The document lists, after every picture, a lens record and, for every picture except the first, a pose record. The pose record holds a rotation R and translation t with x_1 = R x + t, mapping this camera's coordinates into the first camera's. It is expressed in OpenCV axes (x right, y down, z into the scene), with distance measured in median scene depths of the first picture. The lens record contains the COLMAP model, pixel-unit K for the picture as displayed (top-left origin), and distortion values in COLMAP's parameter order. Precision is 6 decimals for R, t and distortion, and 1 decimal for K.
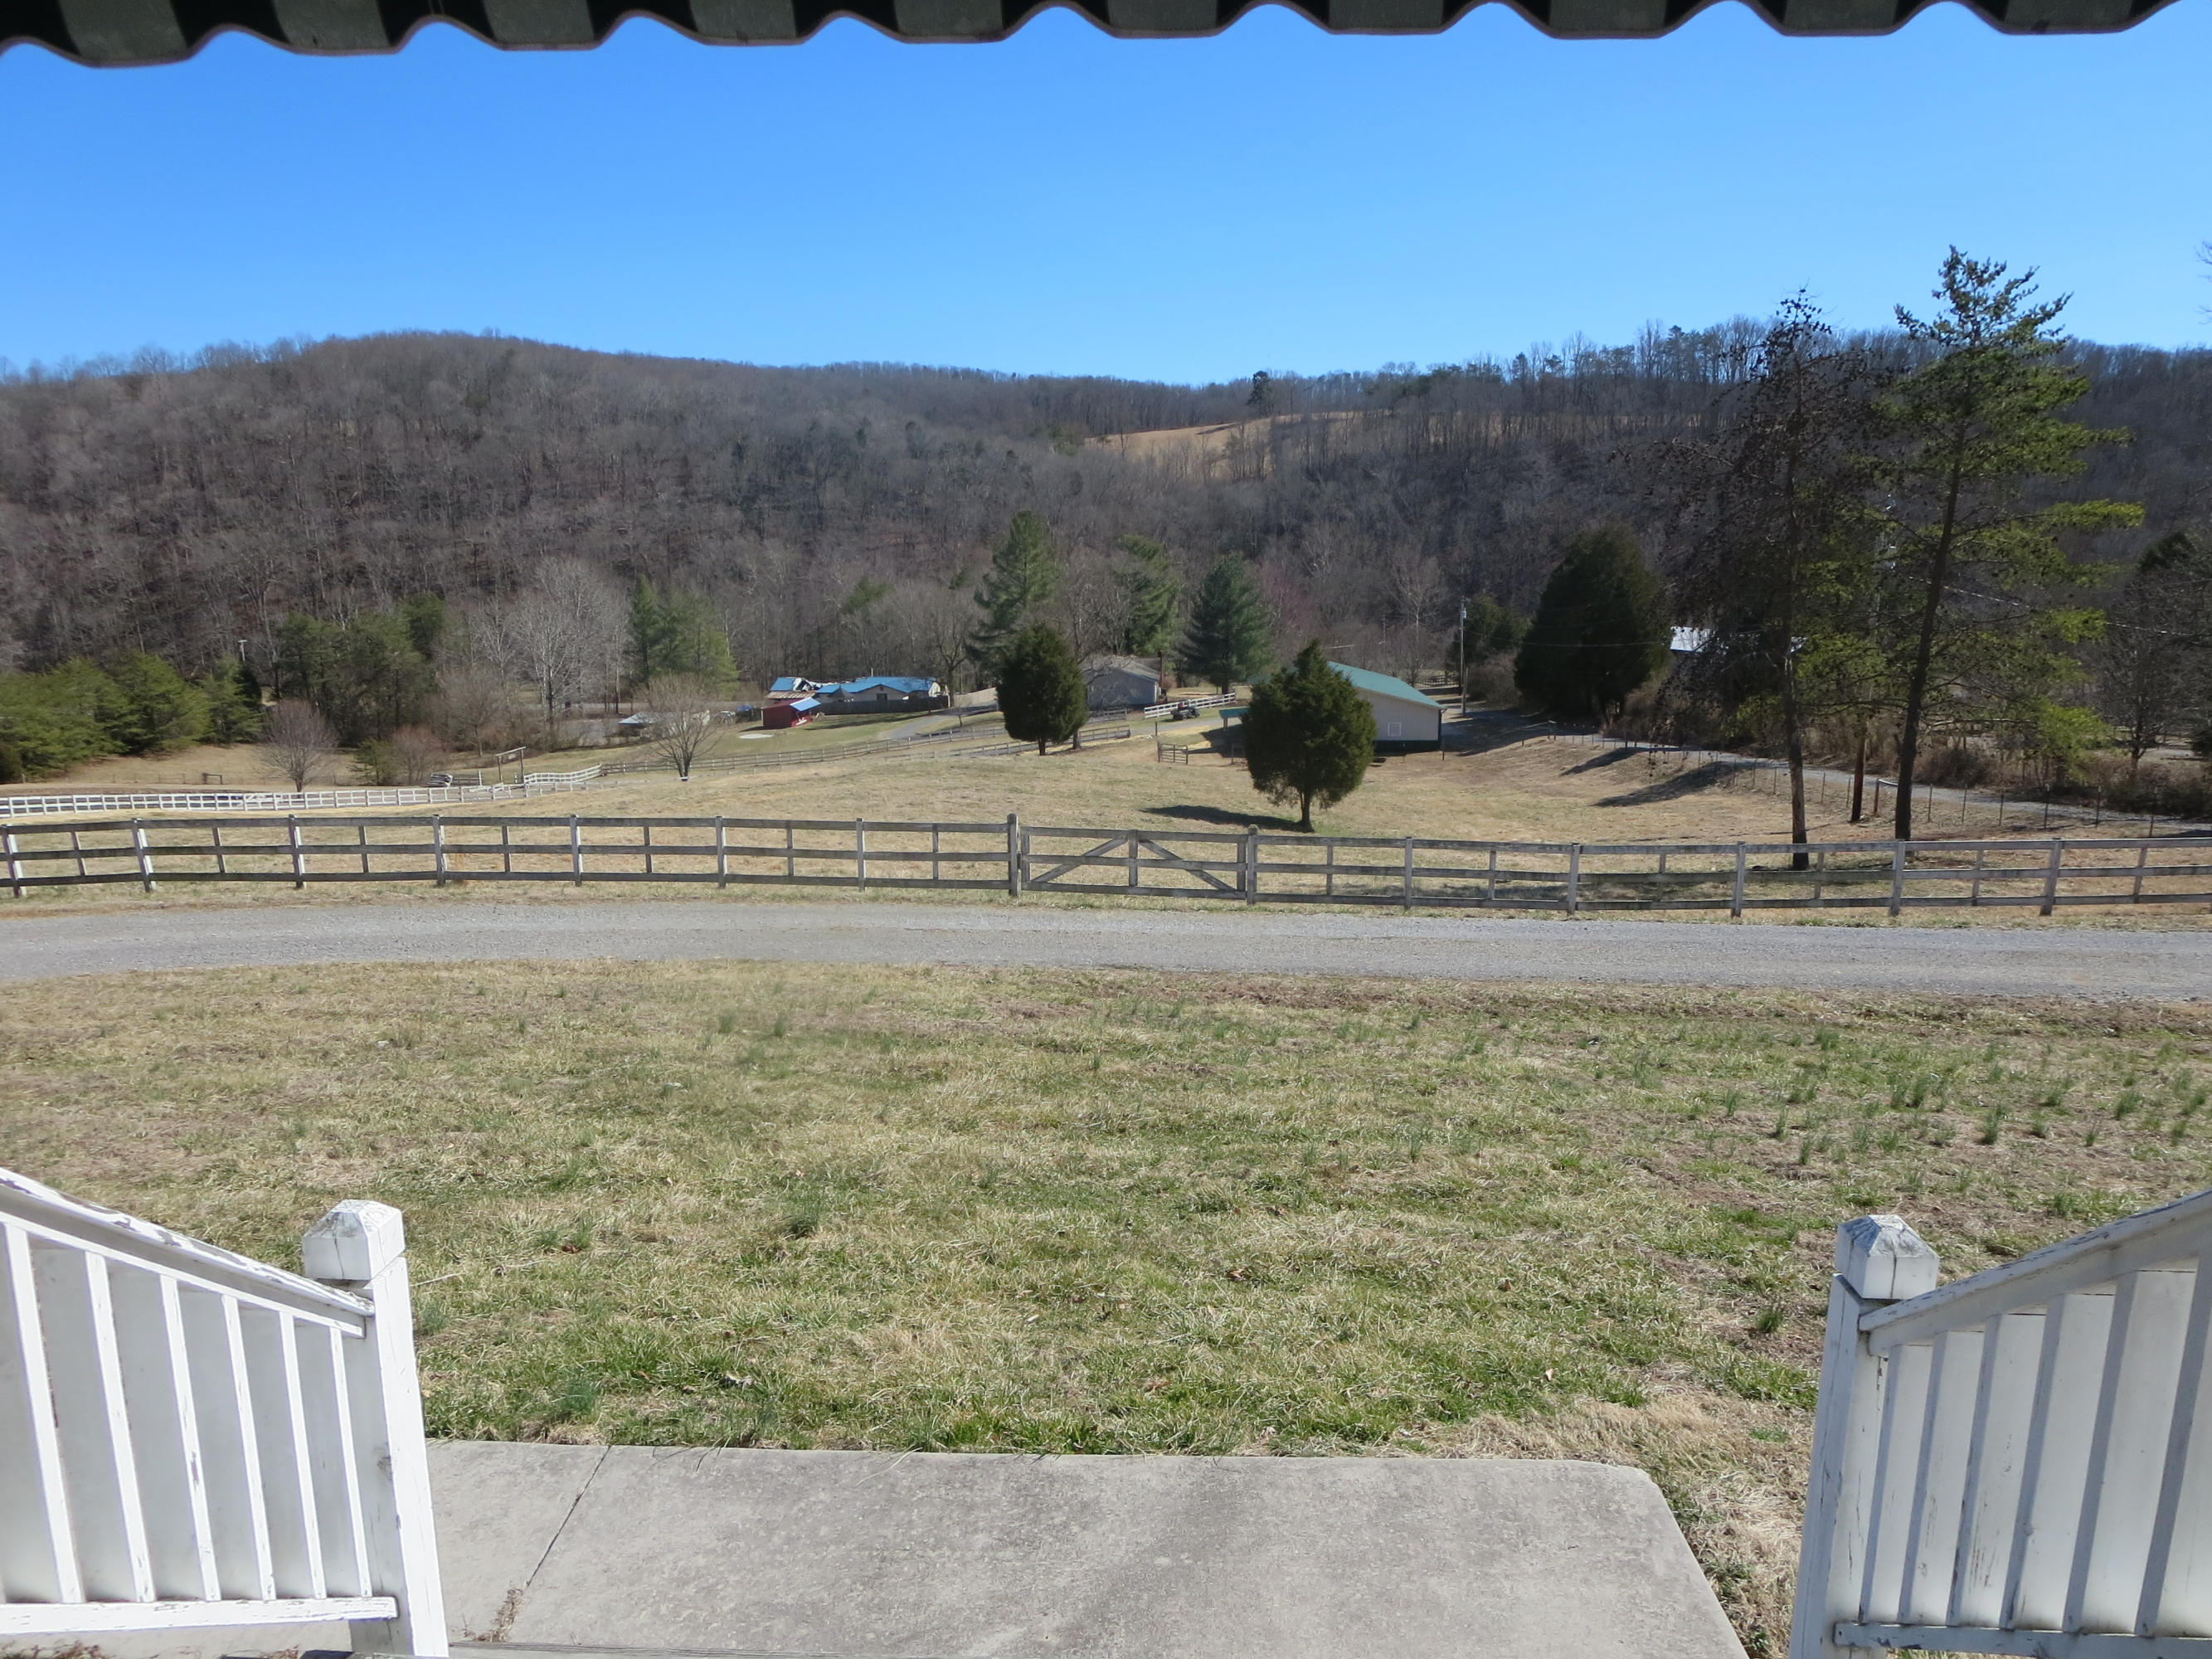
lens RADIAL K [[1563.7, 0, 1102.7], [0, 1563.7, 827.8], [0, 0, 1]] dist [-0.021204, -0.008044]
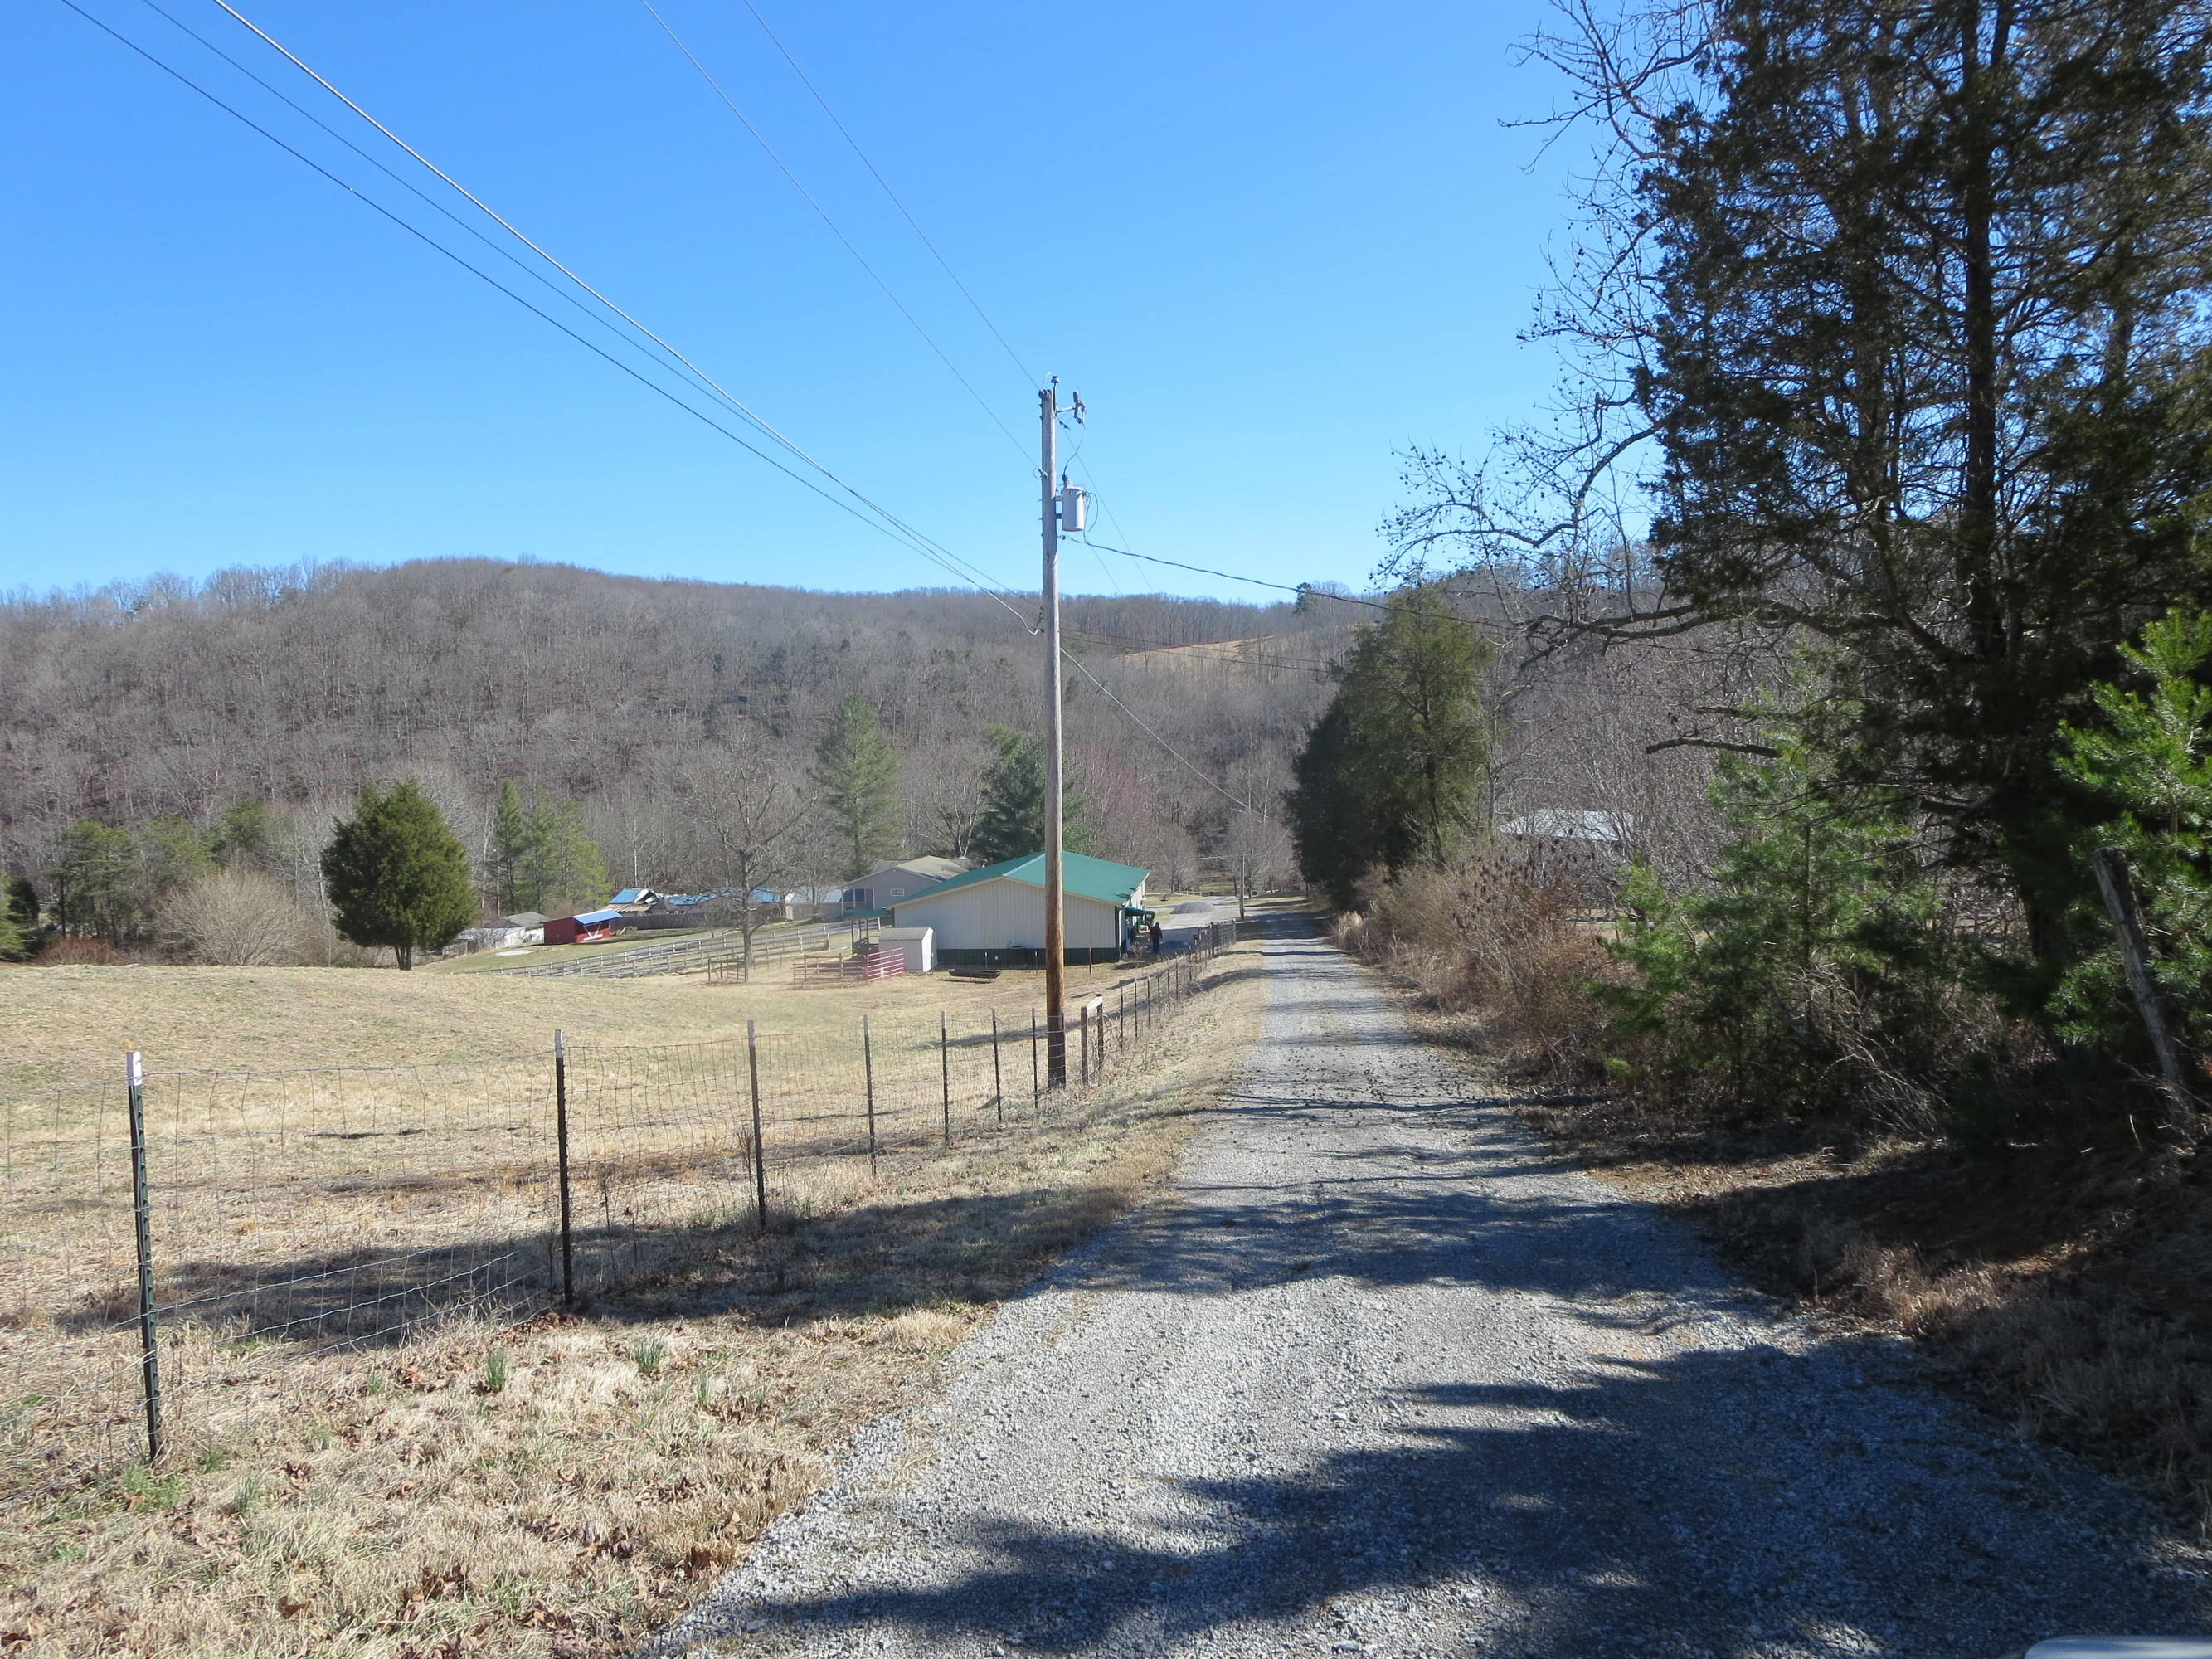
lens RADIAL K [[1563.7, 0, 1103.9], [0, 1563.7, 835.1], [0, 0, 1]] dist [-0.021204, -0.008044]
pose [[0.997317, -0.010034, -0.072512, 0.081658], [0.000002, 0.990565, -0.137041, -0.002003], [0.073202, 0.136673, 0.987908, 0.076215]]
